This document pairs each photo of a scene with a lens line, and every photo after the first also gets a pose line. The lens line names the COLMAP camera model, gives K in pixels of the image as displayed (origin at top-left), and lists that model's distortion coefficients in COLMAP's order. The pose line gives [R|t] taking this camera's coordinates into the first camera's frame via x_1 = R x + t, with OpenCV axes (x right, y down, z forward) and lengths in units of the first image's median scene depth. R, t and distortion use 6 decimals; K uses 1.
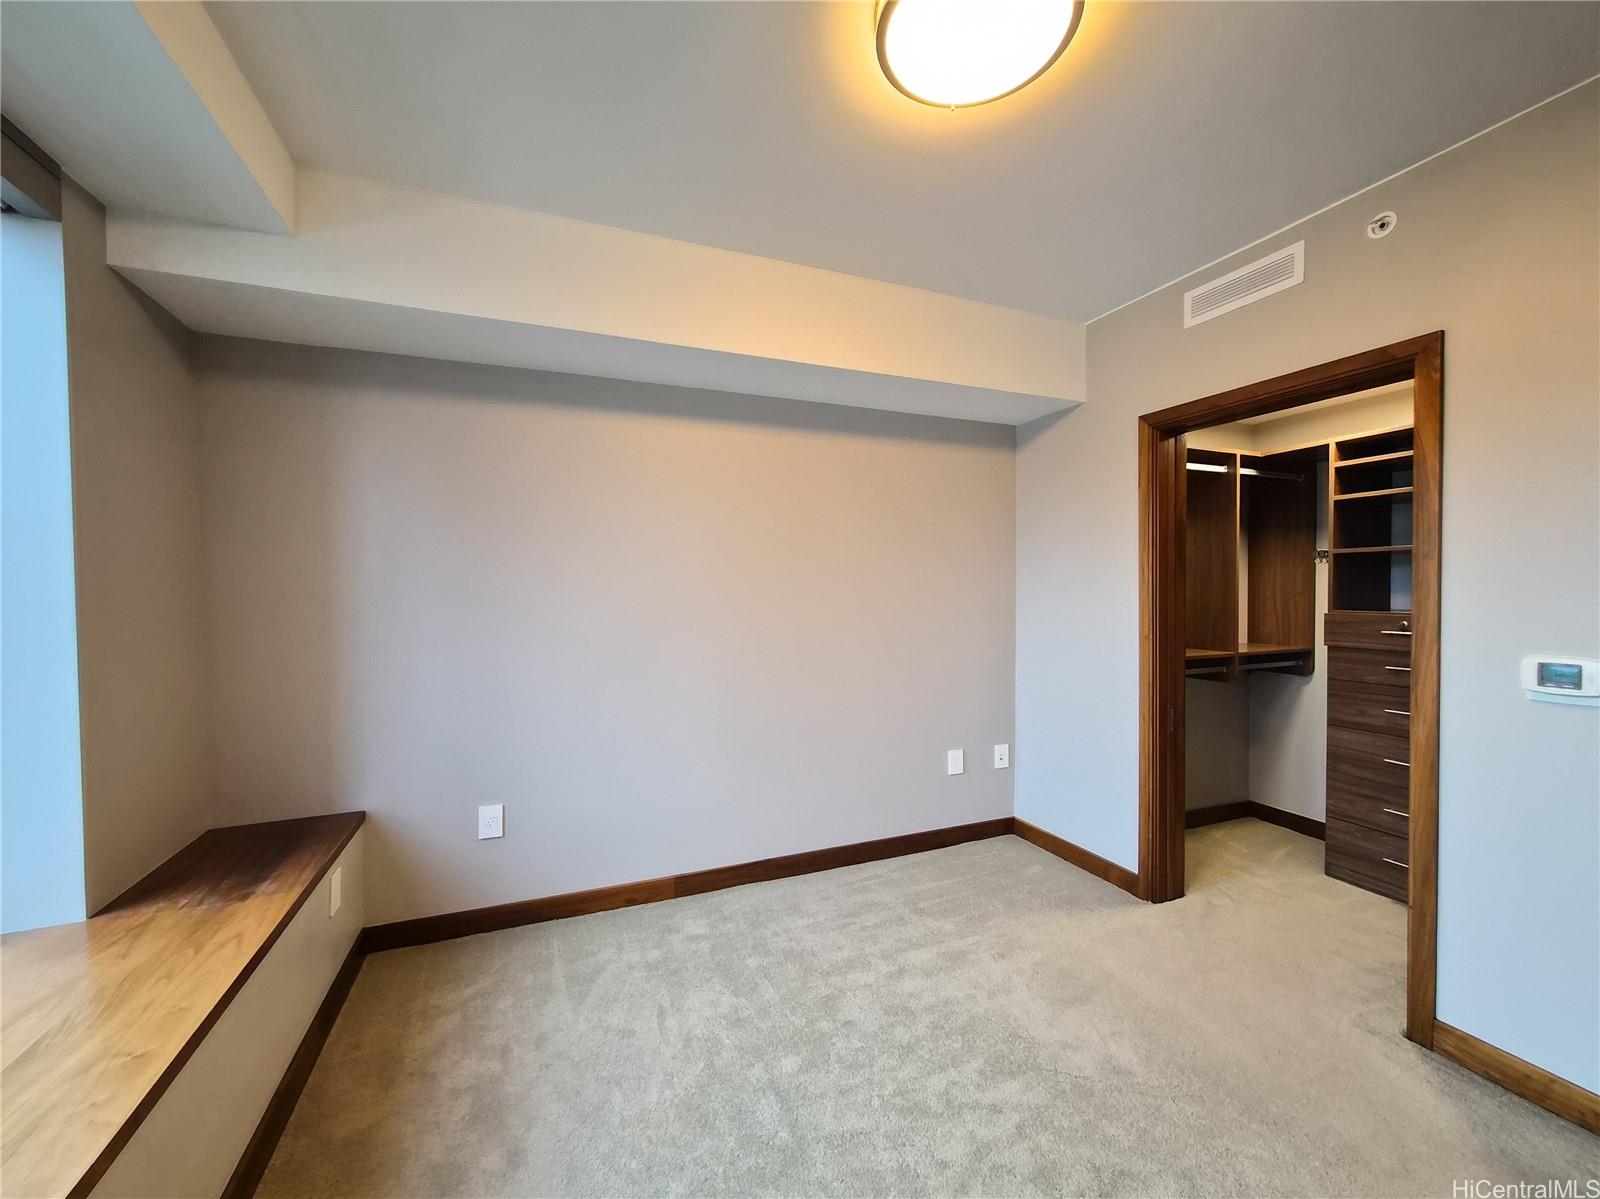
lens RADIAL K [[642.2, 0, 793.3], [0, 642.2, 594.9], [0, 0, 1]] dist [-0.009355, 0.001153]
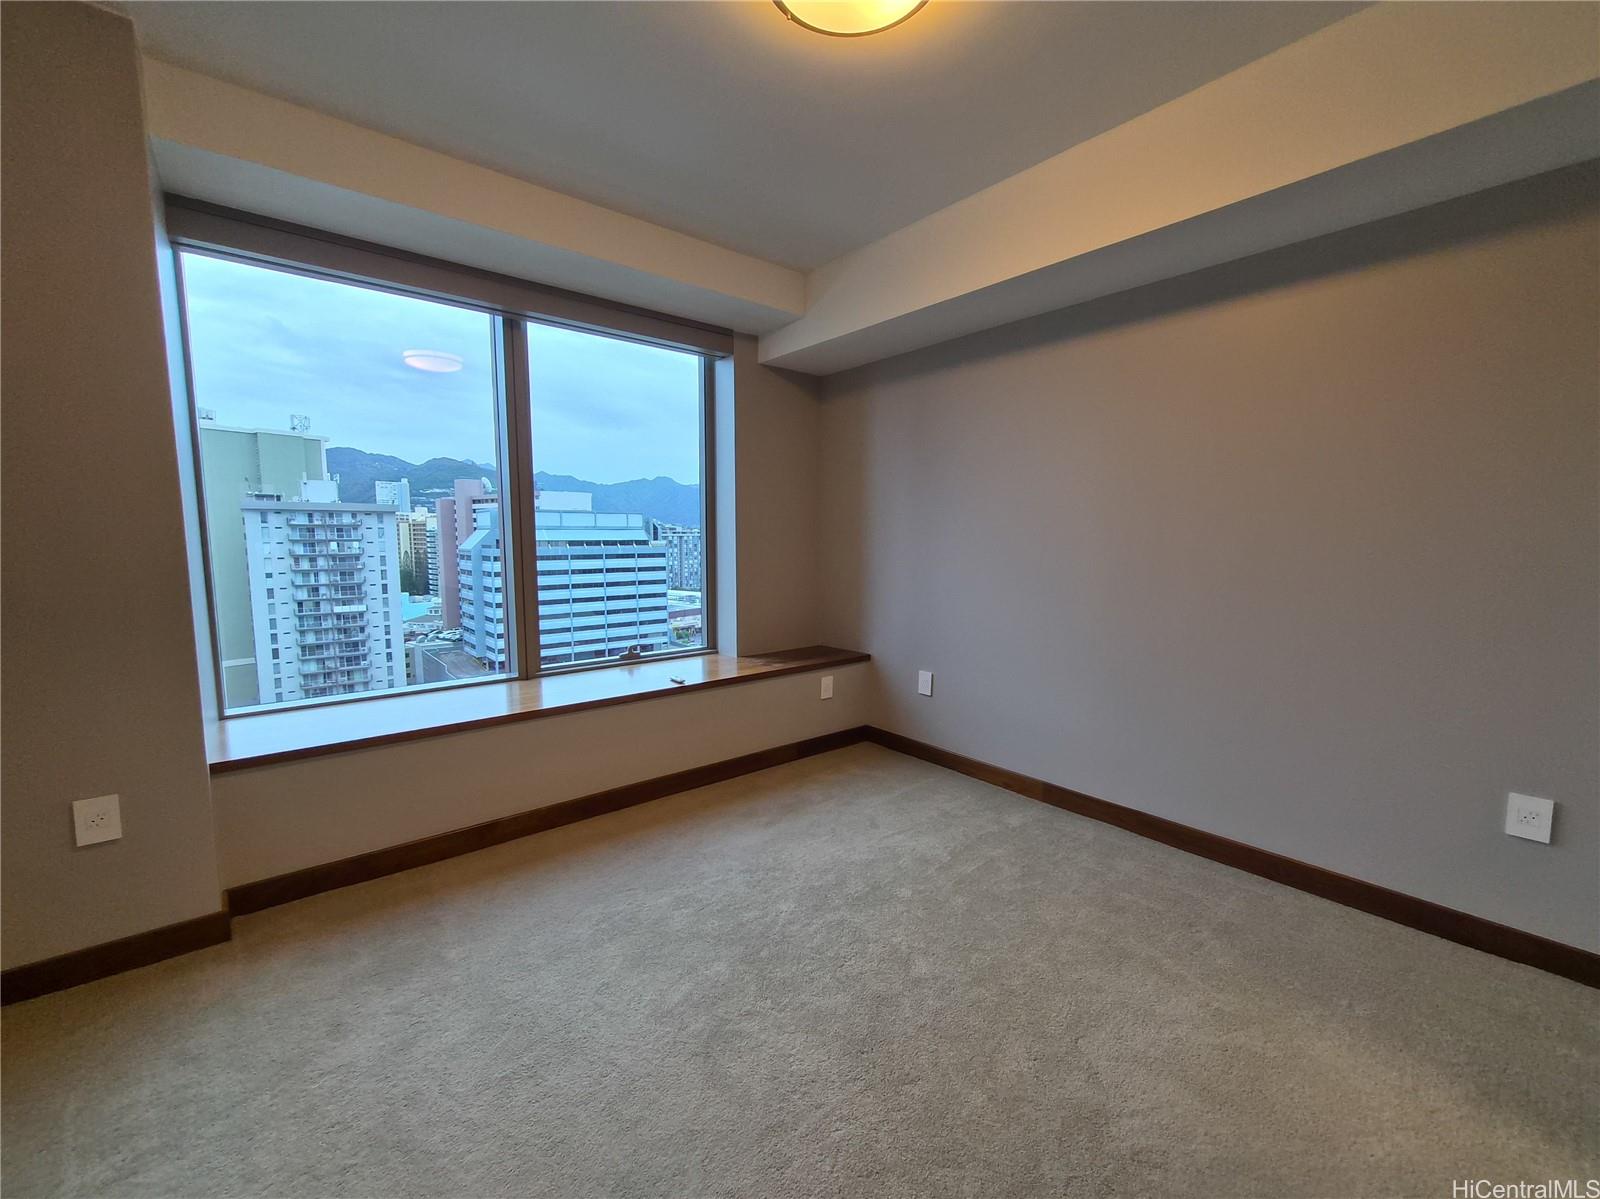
lens RADIAL K [[642.2, 0, 785.3], [0, 642.2, 595.3], [0, 0, 1]] dist [-0.009355, 0.001153]
pose [[0.291380, 0.094882, -0.951890, 0.889927], [-0.010981, 0.995335, 0.095852, 0.039911], [0.956544, -0.017477, 0.291062, 0.367537]]
